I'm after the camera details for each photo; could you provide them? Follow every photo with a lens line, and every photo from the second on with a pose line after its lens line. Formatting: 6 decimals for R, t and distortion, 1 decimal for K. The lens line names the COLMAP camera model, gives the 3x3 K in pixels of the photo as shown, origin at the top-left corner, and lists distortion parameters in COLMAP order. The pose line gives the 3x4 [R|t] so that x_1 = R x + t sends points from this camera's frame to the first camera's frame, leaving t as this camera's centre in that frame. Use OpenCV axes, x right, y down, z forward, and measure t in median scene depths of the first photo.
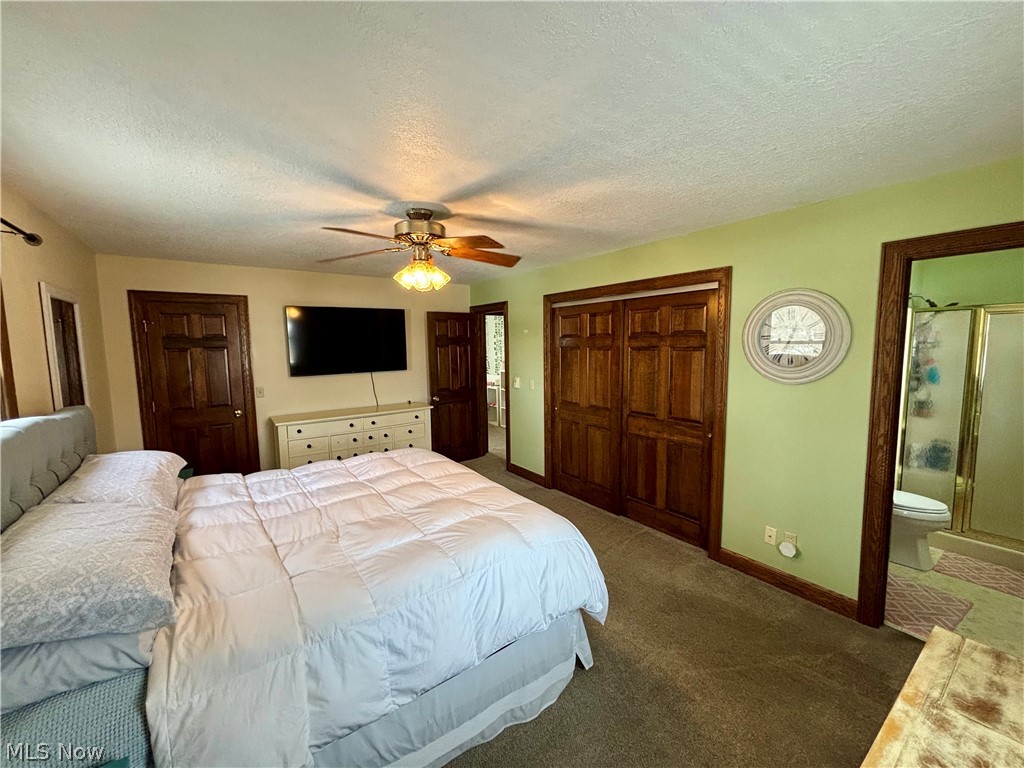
lens RADIAL K [[410.2, 0, 509.3], [0, 410.2, 383.0], [0, 0, 1]] dist [0.000878, 0.000186]
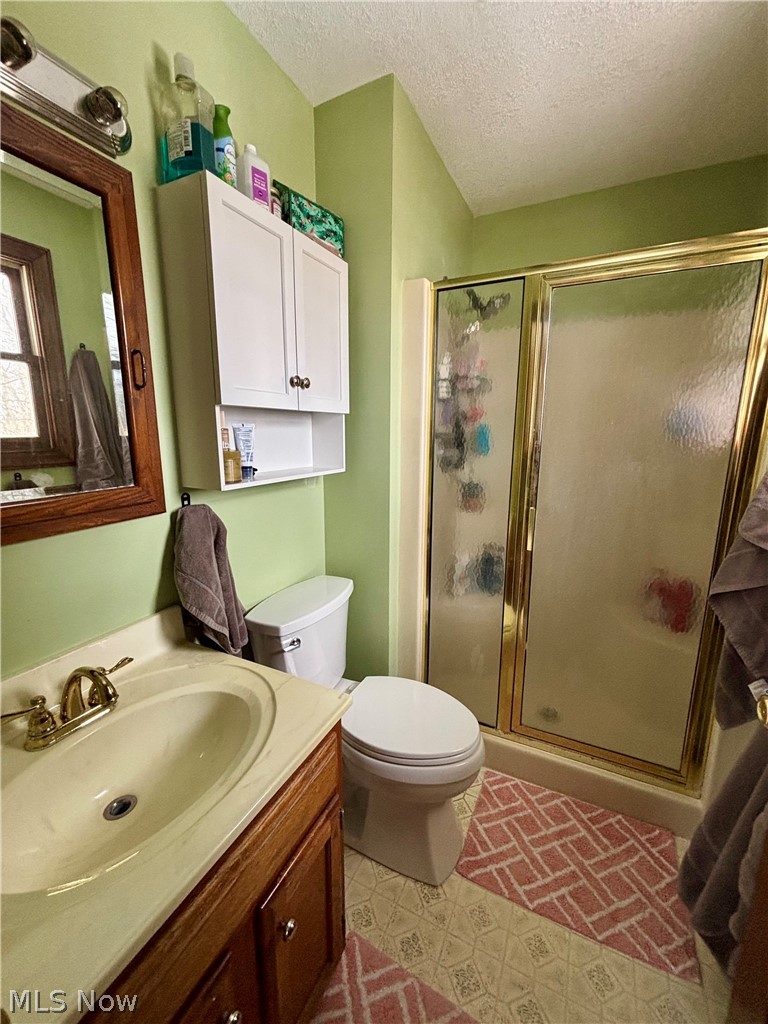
lens RADIAL K [[410.2, 0, 386.1], [0, 410.2, 510.3], [0, 0, 1]] dist [0.000878, 0.000186]
pose [[0.880811, -0.084205, 0.465919, 0.627311], [0.035053, 0.992955, 0.113188, 0.011464], [-0.472168, -0.083366, 0.877558, 0.538714]]
